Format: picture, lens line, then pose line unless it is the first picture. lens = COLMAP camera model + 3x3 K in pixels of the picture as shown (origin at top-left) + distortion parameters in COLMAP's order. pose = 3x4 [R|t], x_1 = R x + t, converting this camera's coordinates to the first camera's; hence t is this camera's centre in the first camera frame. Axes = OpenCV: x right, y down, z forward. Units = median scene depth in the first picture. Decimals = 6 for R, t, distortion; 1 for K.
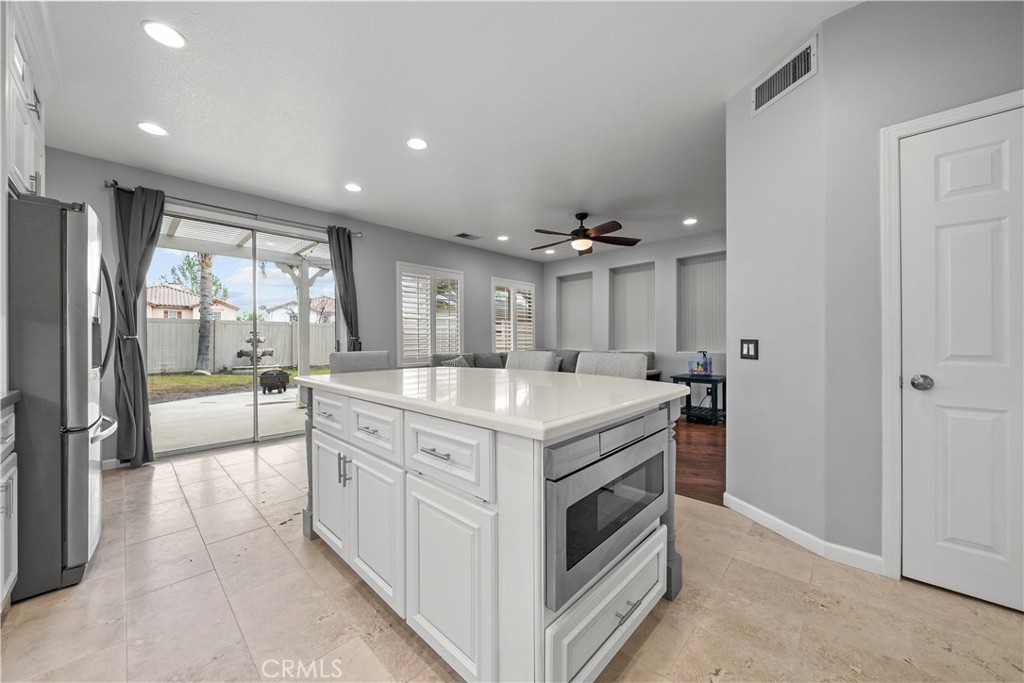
lens RADIAL K [[369.1, 0, 507.1], [0, 369.1, 341.3], [0, 0, 1]] dist [-0.005044, -0.000197]
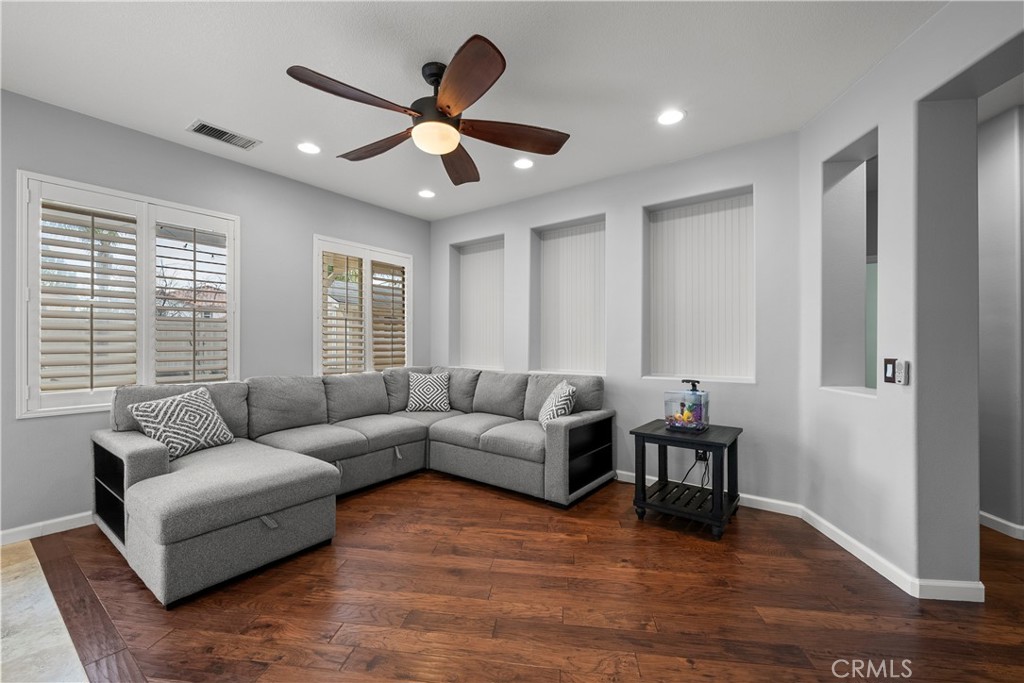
lens RADIAL K [[415.8, 0, 507.3], [0, 415.8, 342.9], [0, 0, 1]] dist [-0.001781, -0.000251]
pose [[0.992627, 0.009200, 0.120857, 0.209555], [-0.008550, 0.999946, -0.005897, -0.018557], [-0.120905, 0.004821, 0.992652, 0.462904]]
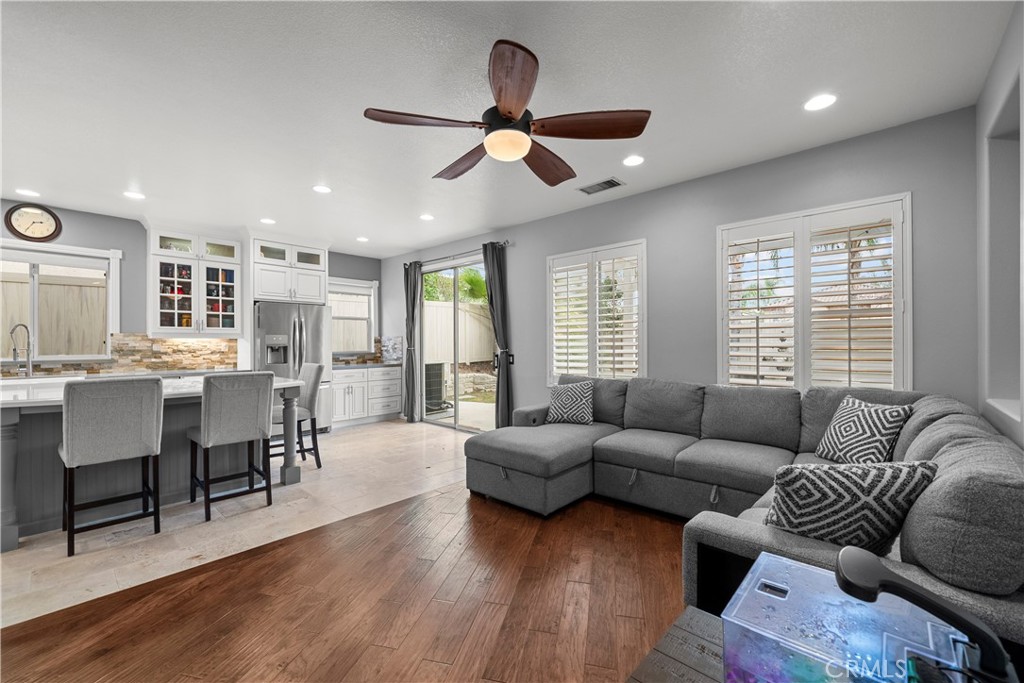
lens RADIAL K [[415.8, 0, 507.3], [0, 415.8, 342.9], [0, 0, 1]] dist [-0.001781, -0.000251]
pose [[0.020283, 0.004317, -0.999785, 0.632373], [-0.000705, 0.999990, 0.004304, -0.030101], [0.999794, 0.000617, 0.020286, 0.905075]]
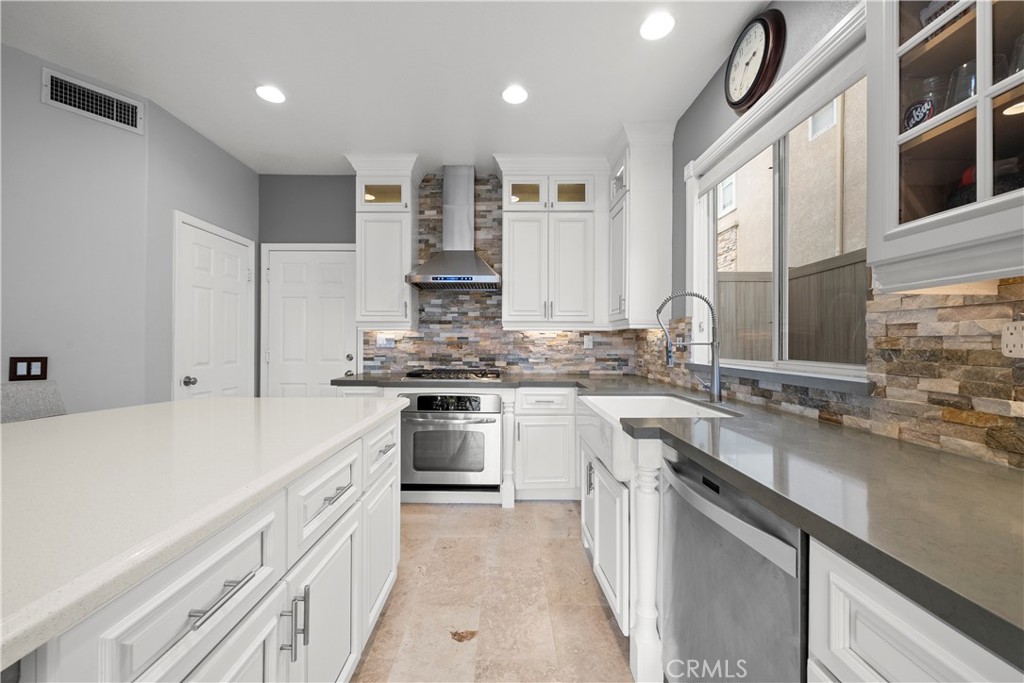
lens RADIAL K [[384.8, 0, 506.7], [0, 384.8, 342.0], [0, 0, 1]] dist [-0.002099, -0.000265]
pose [[-0.690368, 0.006498, 0.723429, -0.328099], [0.003136, 0.999977, -0.005989, -0.013524], [-0.723451, -0.001866, -0.690373, 0.365589]]
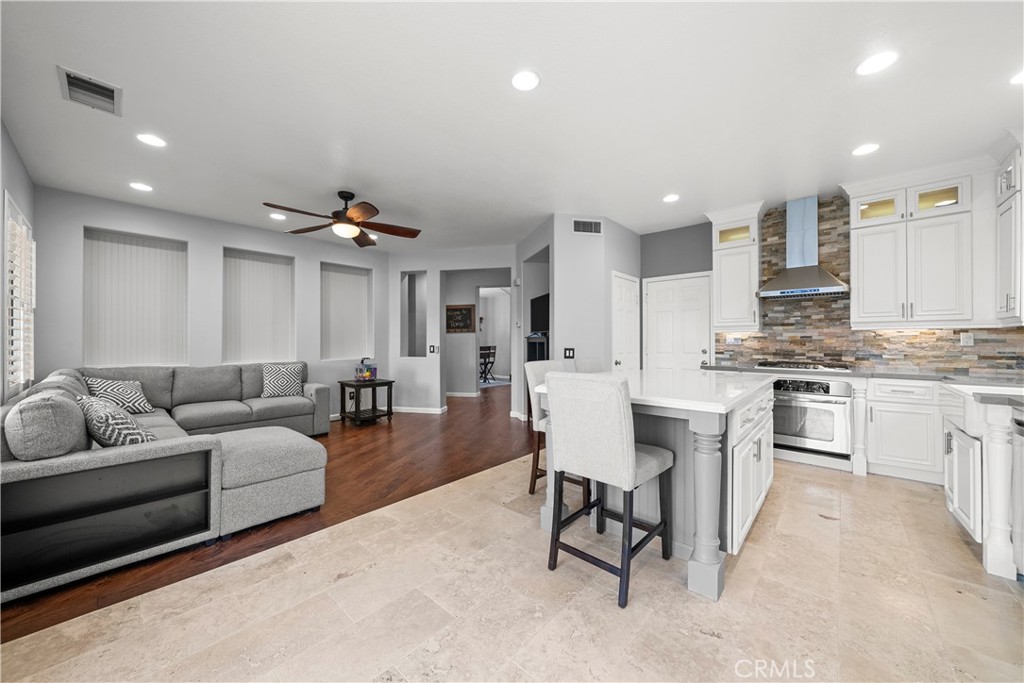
lens RADIAL K [[369.1, 0, 507.1], [0, 369.1, 341.3], [0, 0, 1]] dist [-0.005044, -0.000197]
pose [[-0.023867, 0.006818, 0.999692, -0.557566], [0.004247, 0.999968, -0.006719, -0.012946], [-0.999706, 0.004085, -0.023895, 0.613103]]
